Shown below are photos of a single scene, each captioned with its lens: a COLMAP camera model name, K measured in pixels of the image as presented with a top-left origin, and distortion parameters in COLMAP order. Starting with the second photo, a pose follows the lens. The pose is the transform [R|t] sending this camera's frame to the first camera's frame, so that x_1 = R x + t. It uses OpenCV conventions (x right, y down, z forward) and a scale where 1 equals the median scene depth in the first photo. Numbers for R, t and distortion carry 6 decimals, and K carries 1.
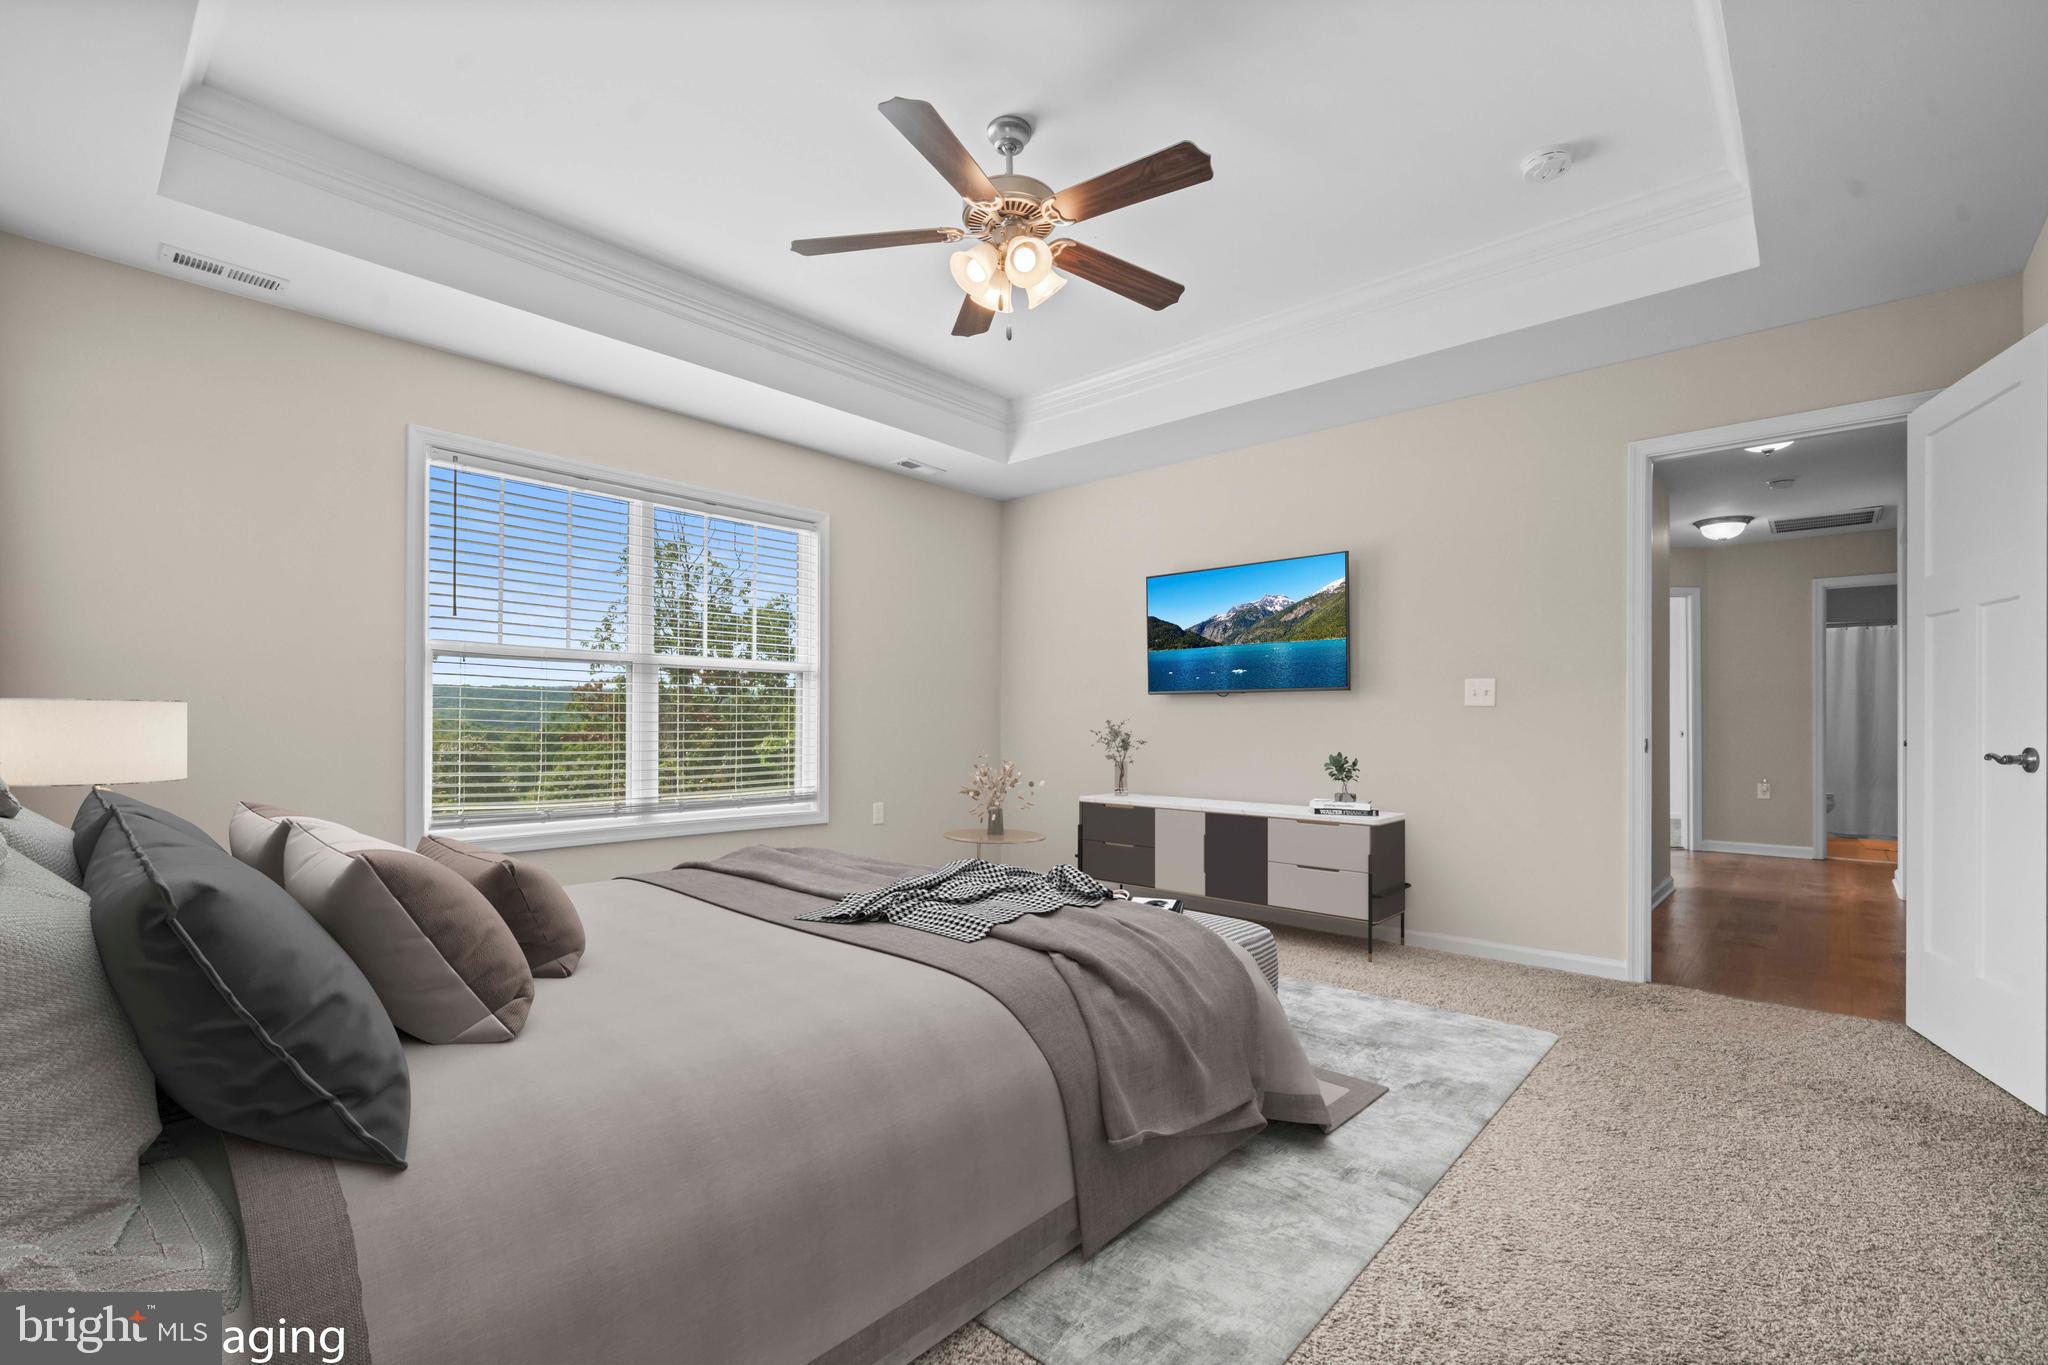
lens RADIAL K [[885.4, 0, 1044.2], [0, 885.4, 714.8], [0, 0, 1]] dist [0.002900, 0.000040]
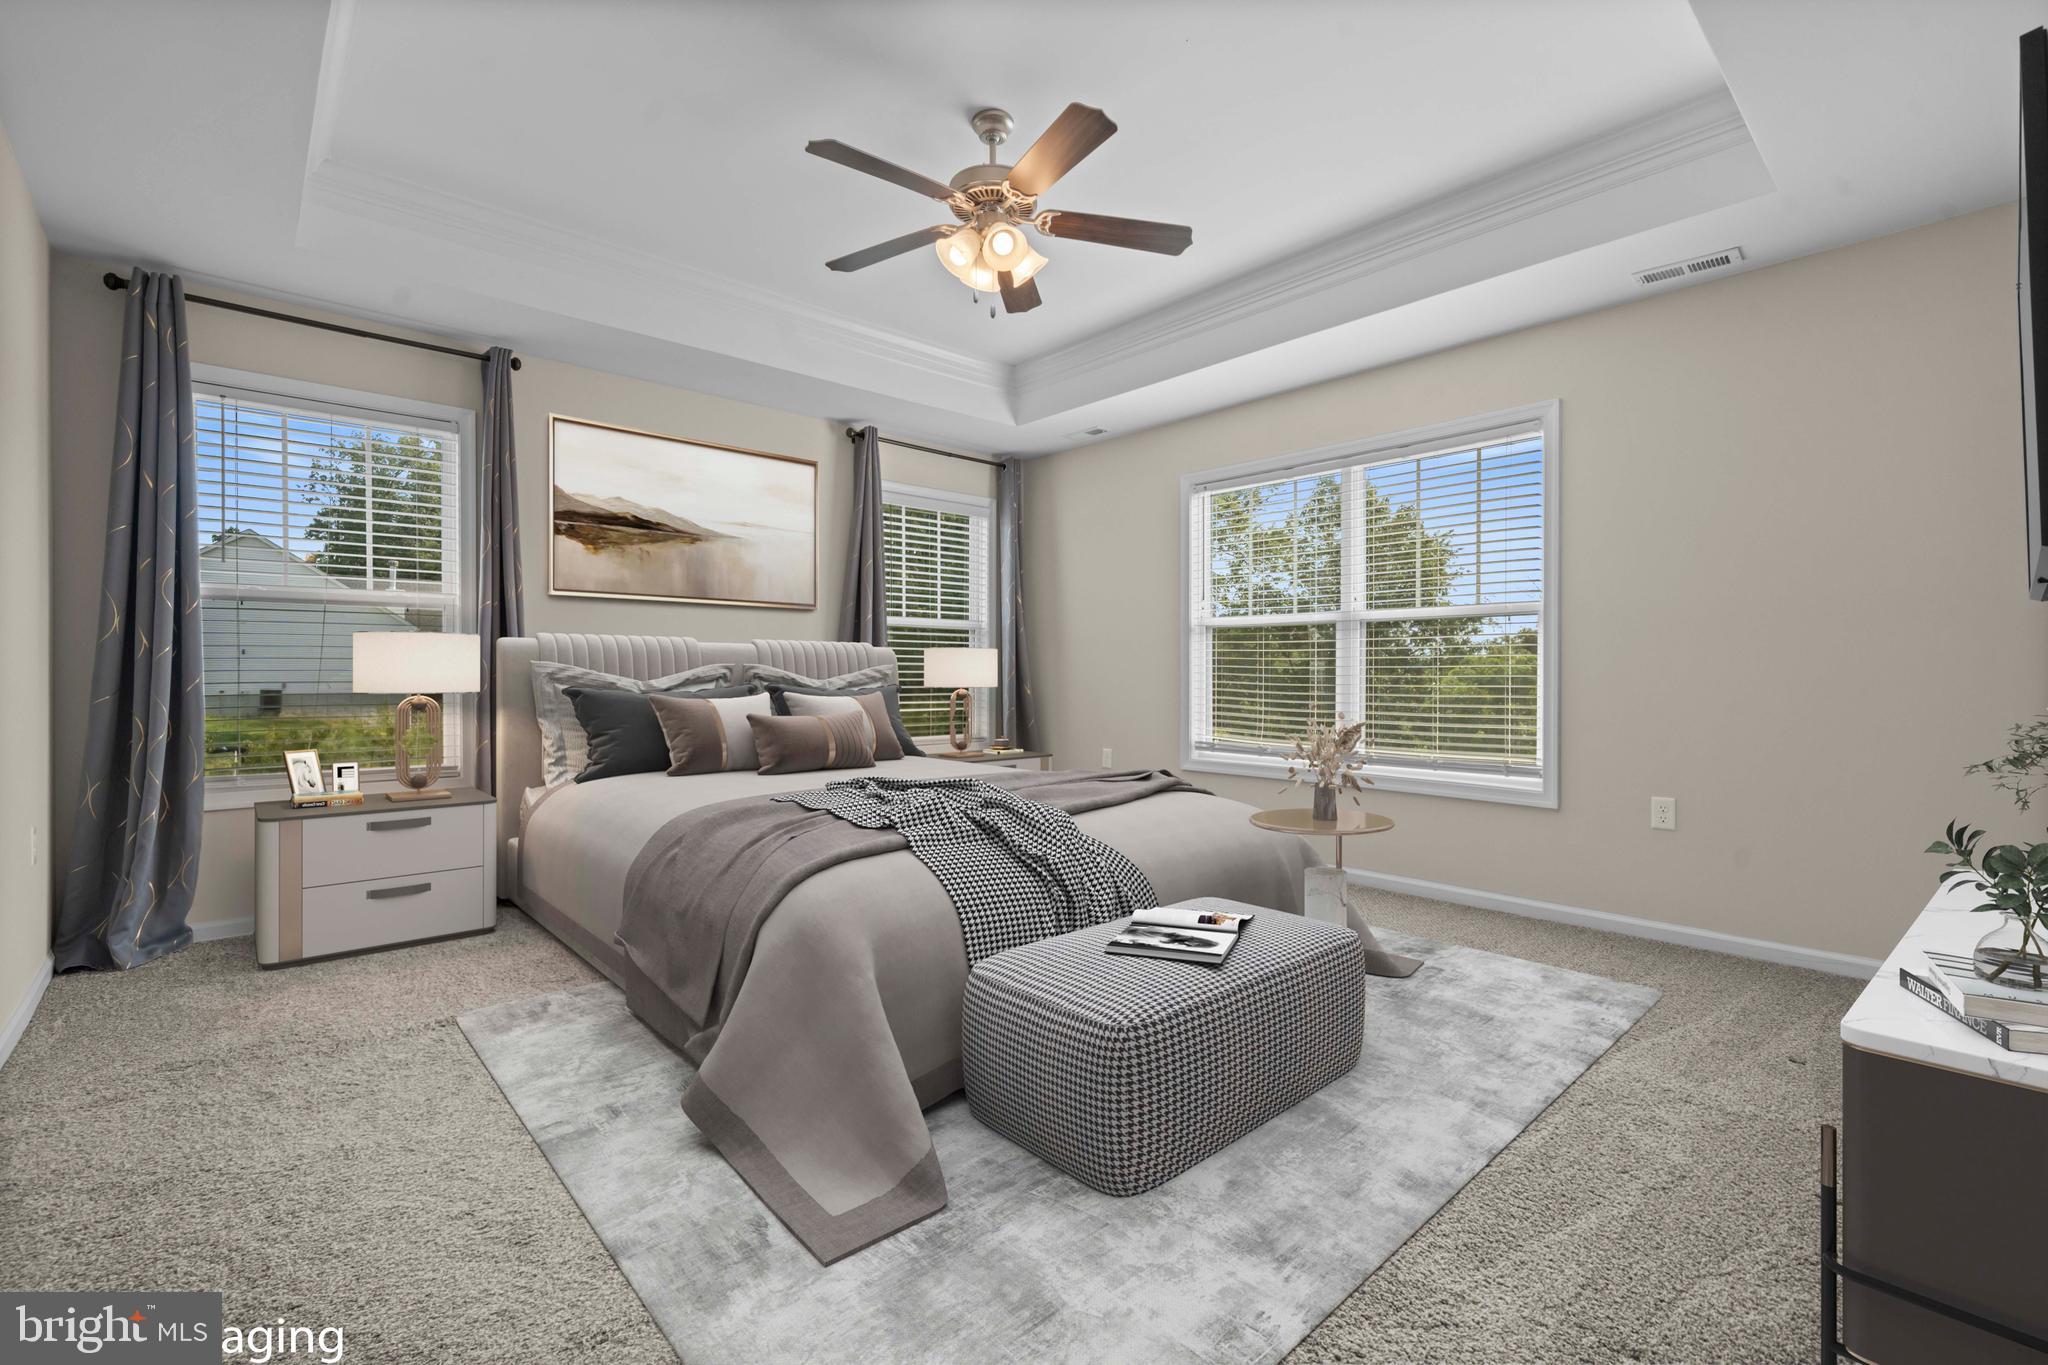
lens RADIAL K [[885.4, 0, 1024.8], [0, 885.4, 677.5], [0, 0, 1]] dist [0.002900, 0.000040]
pose [[-0.114926, -0.006061, -0.993356, 0.864705], [0.003720, 0.999972, -0.006532, 0.027115], [0.993367, -0.004446, -0.114900, 1.064697]]
